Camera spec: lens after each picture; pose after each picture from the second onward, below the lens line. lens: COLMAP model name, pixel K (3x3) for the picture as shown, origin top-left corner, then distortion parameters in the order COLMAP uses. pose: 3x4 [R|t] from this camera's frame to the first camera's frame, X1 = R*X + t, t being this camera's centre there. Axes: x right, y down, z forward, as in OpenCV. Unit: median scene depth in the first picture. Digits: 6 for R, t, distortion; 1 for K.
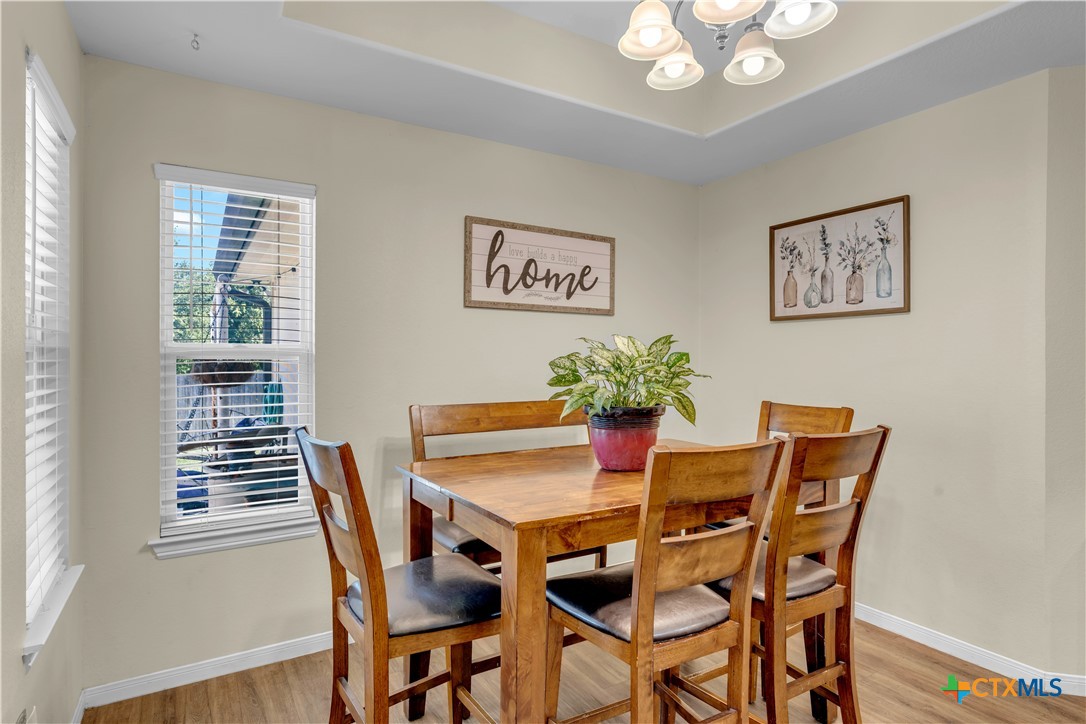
lens RADIAL K [[602.2, 0, 540.8], [0, 602.2, 365.7], [0, 0, 1]] dist [-0.009748, -0.002331]
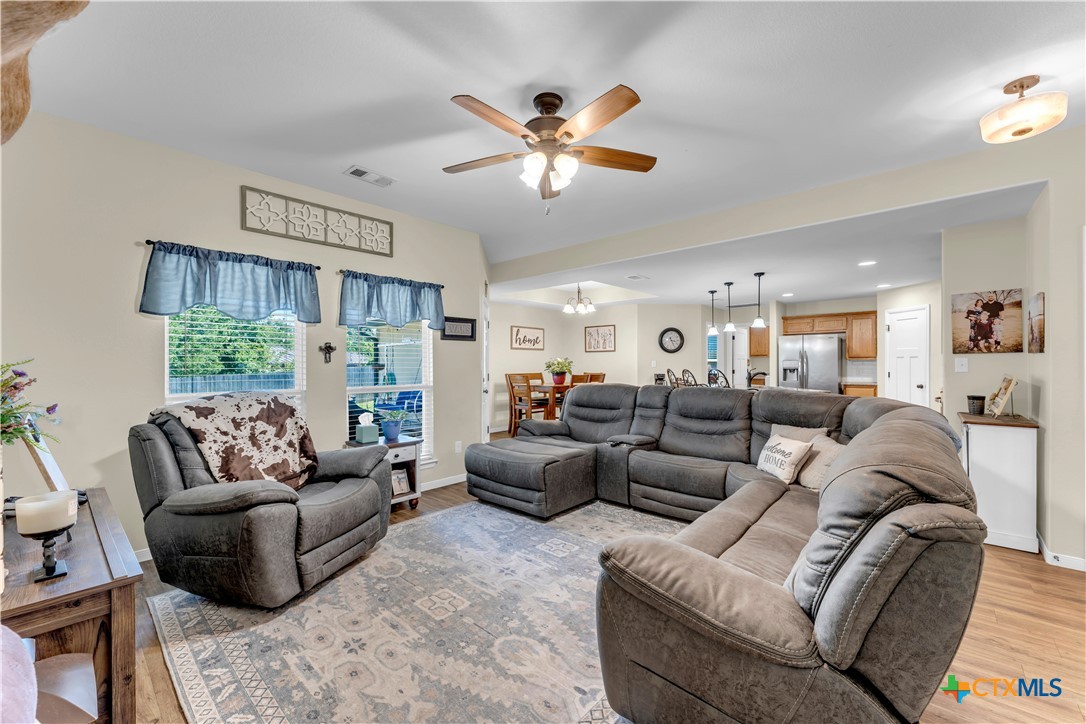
lens RADIAL K [[436.6, 0, 537.2], [0, 436.6, 363.2], [0, 0, 1]] dist [-0.002573, -0.000206]
pose [[0.961892, -0.006373, 0.273356, -0.704295], [0.008154, 0.999952, -0.005381, 0.008195], [-0.273309, 0.007405, 0.961898, -1.666362]]
